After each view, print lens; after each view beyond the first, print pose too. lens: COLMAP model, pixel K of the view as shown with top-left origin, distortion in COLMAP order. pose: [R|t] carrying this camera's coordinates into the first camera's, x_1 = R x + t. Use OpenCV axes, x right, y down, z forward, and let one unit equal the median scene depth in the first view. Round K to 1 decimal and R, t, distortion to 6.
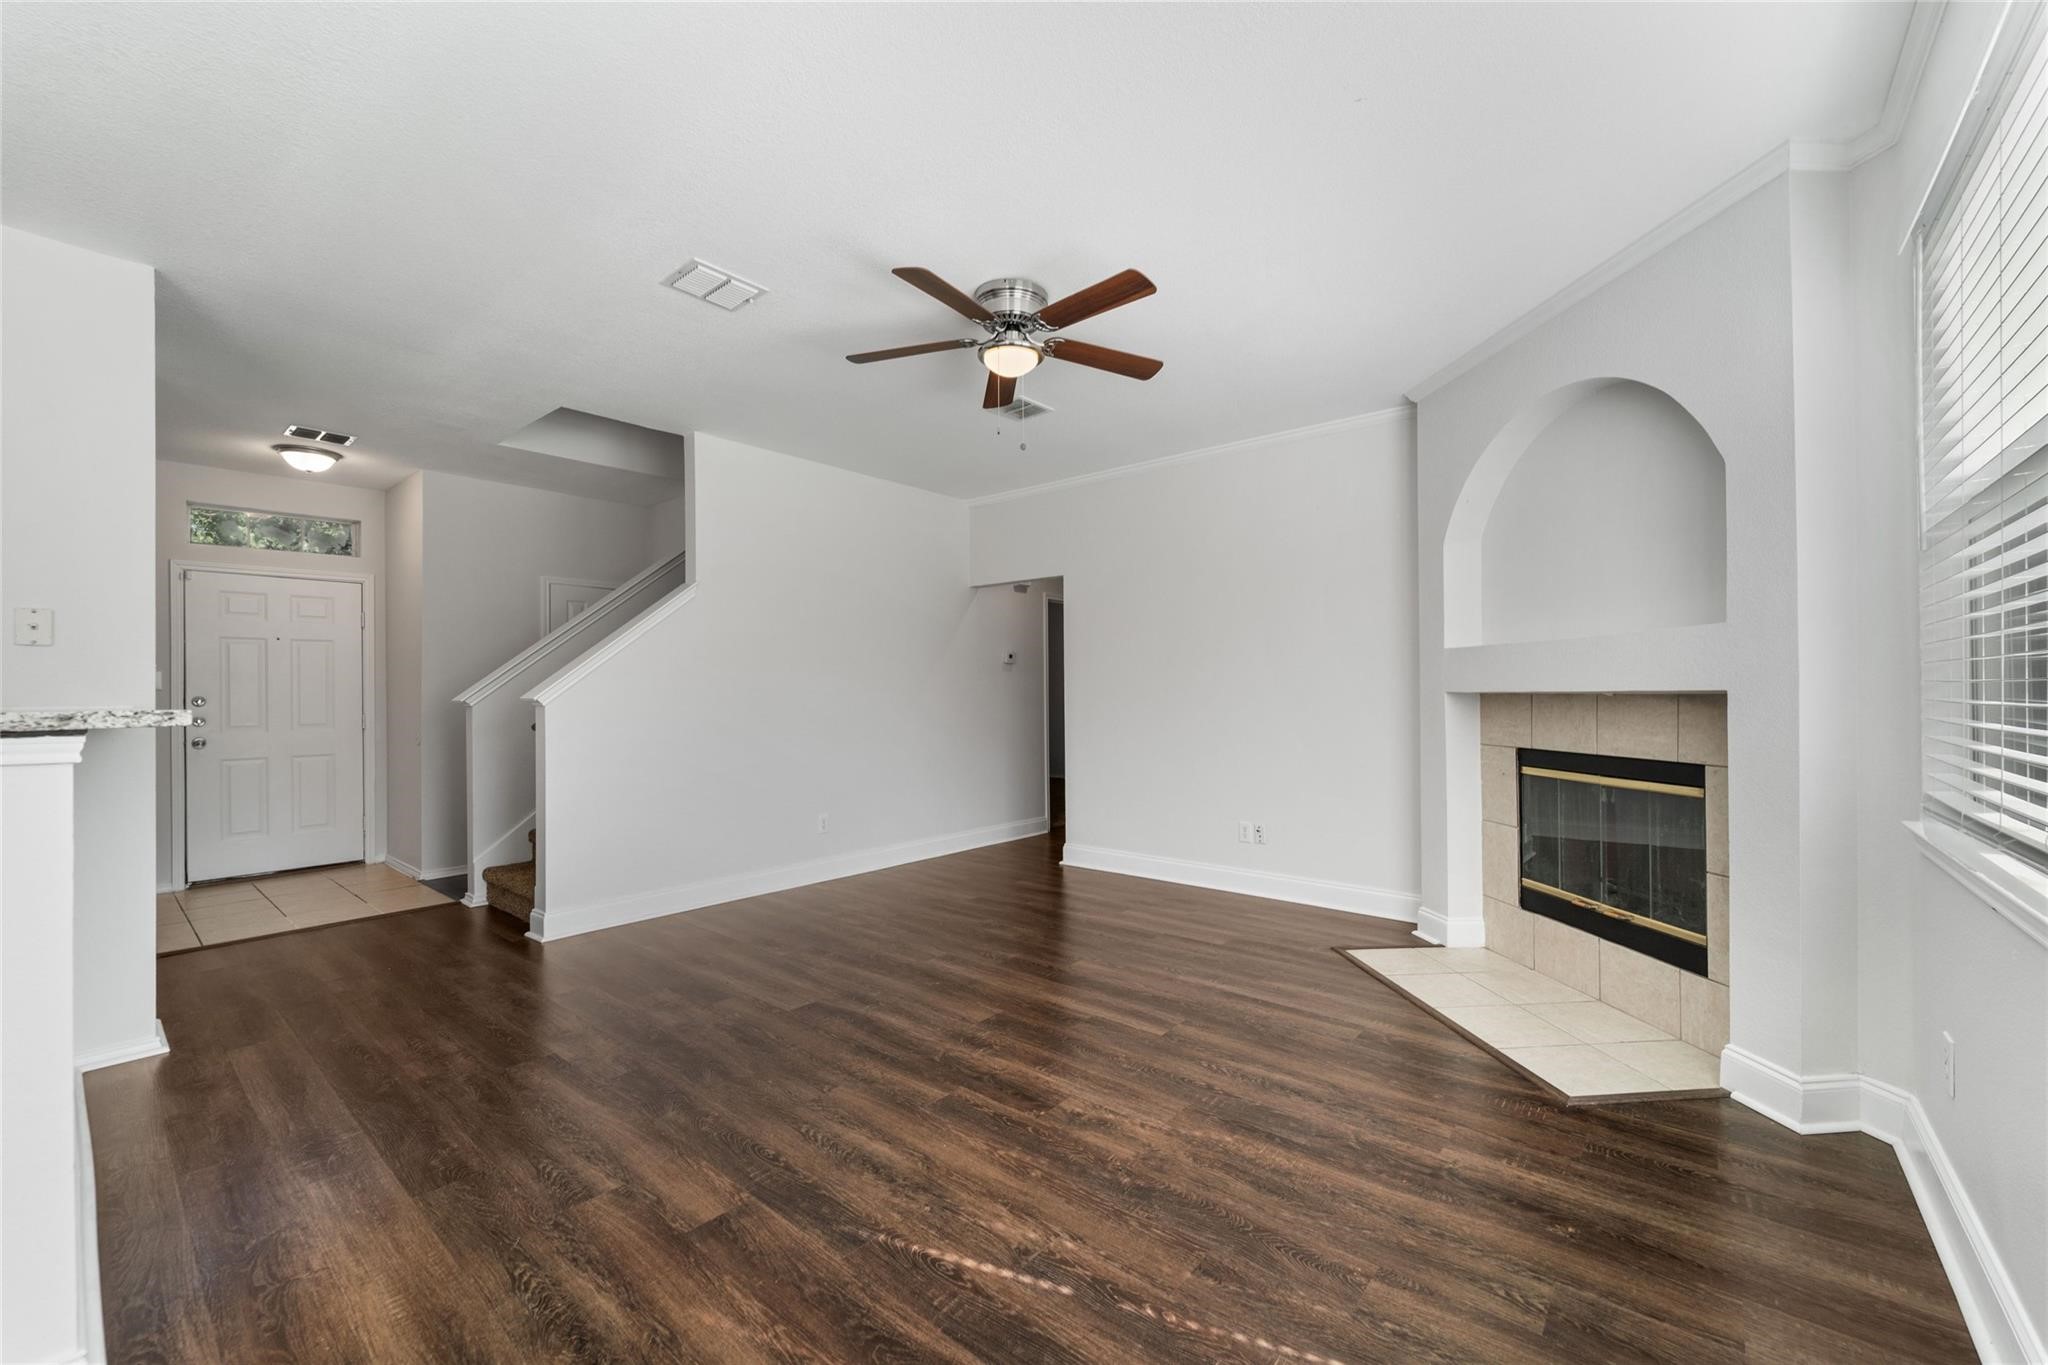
lens RADIAL K [[814.0, 0, 1022.4], [0, 814.0, 688.7], [0, 0, 1]] dist [0.002980, 0.000161]
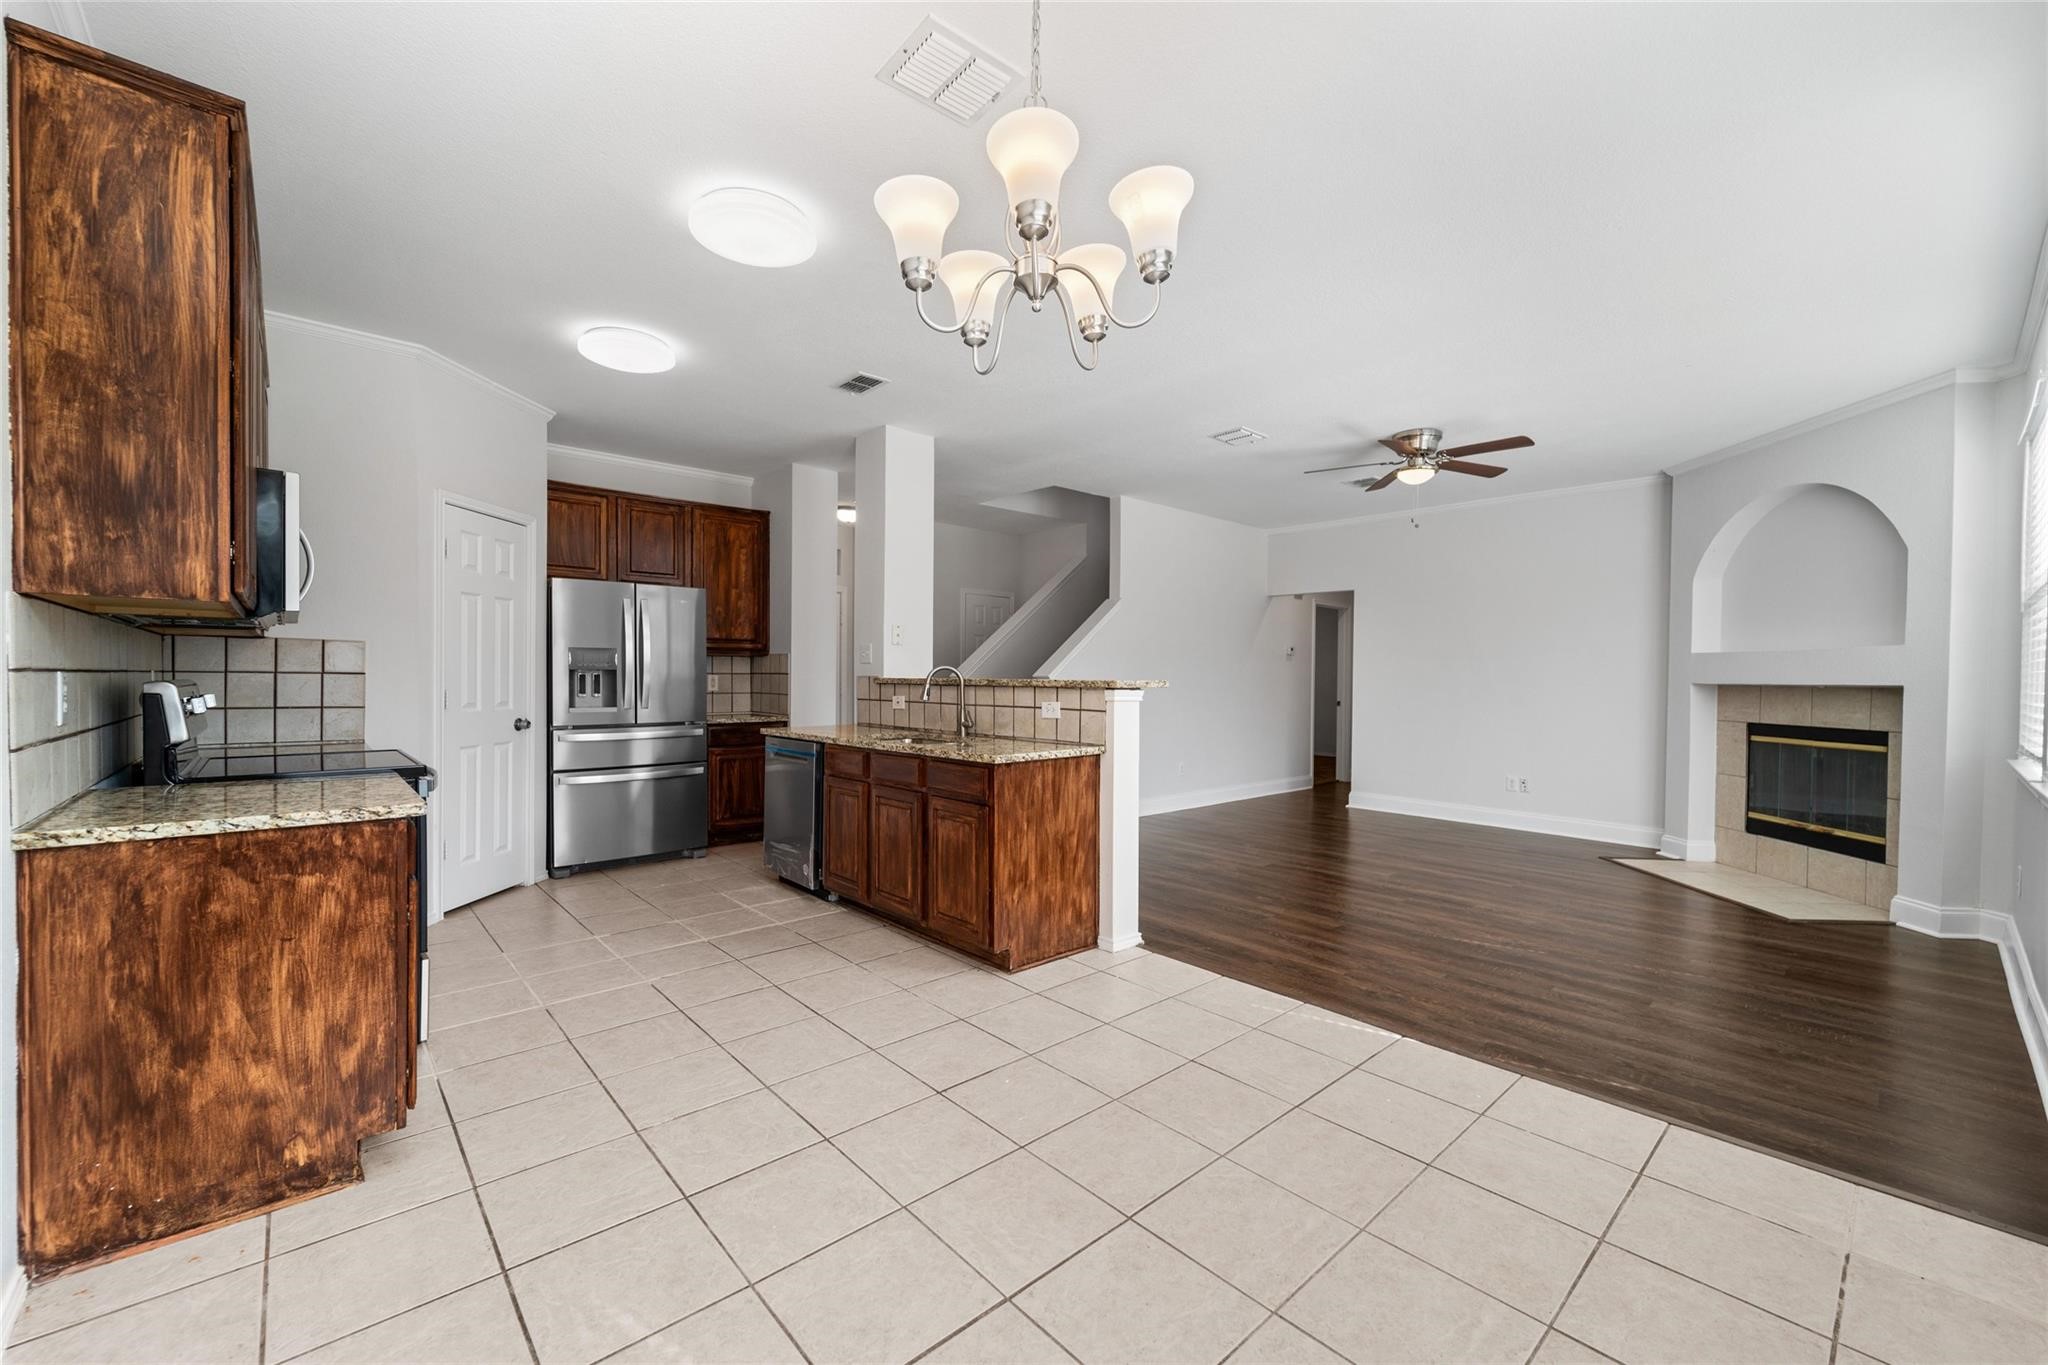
lens RADIAL K [[814.0, 0, 1025.3], [0, 814.0, 684.3], [0, 0, 1]] dist [0.002980, 0.000161]
pose [[0.990280, 0.019855, -0.137663, -0.542088], [-0.017510, 0.999681, 0.018228, -0.000089], [0.137981, -0.015640, 0.990311, -0.714180]]
